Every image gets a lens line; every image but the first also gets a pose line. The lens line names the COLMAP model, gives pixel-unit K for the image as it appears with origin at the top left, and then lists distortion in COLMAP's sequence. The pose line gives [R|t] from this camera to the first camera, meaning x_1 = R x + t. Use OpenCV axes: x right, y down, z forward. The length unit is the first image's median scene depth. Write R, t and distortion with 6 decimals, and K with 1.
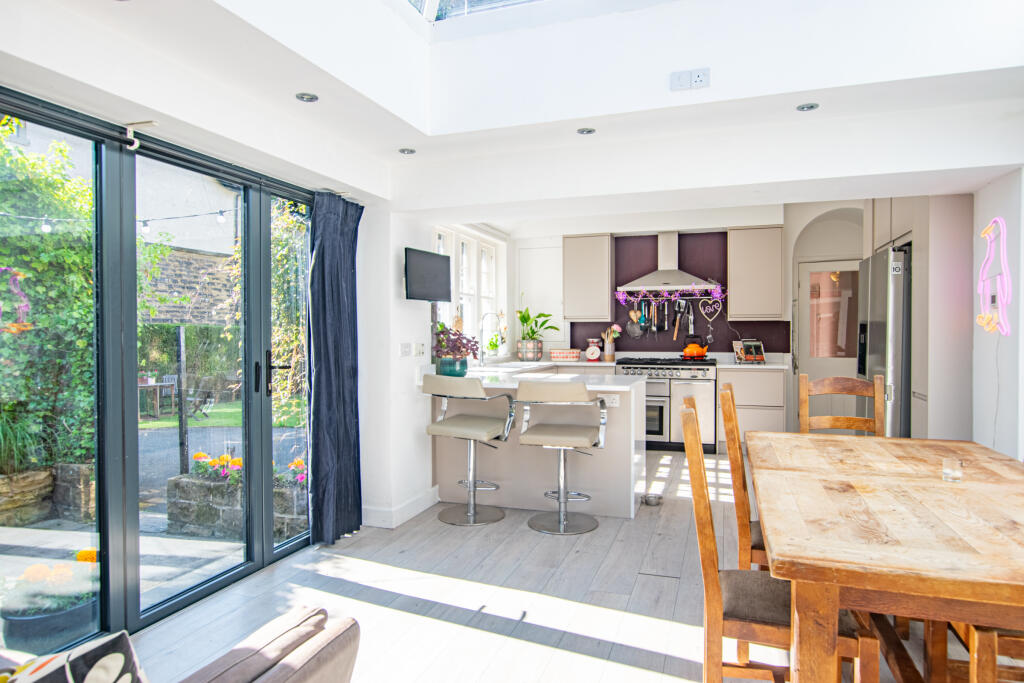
lens RADIAL K [[626.9, 0, 514.5], [0, 626.9, 340.1], [0, 0, 1]] dist [0.000221, 0.001574]
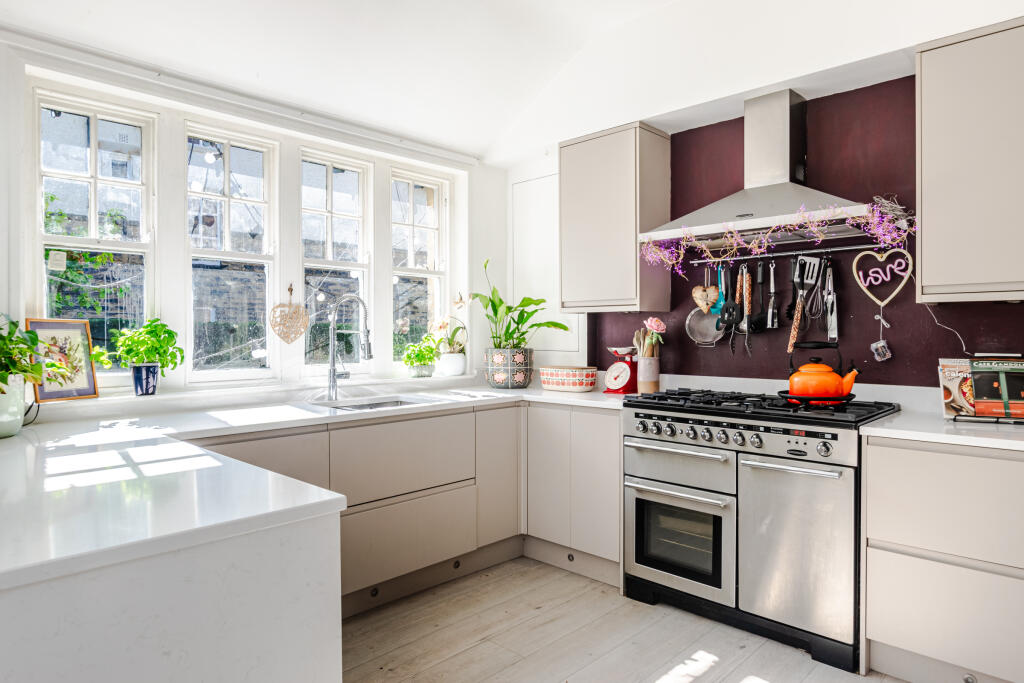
lens RADIAL K [[626.9, 0, 509.5], [0, 626.9, 342.5], [0, 0, 1]] dist [0.000221, 0.001574]
pose [[0.901921, 0.005980, -0.431859, 0.267831], [-0.002946, 0.999966, 0.007694, -0.009334], [0.431890, -0.005667, 0.901908, 0.534429]]
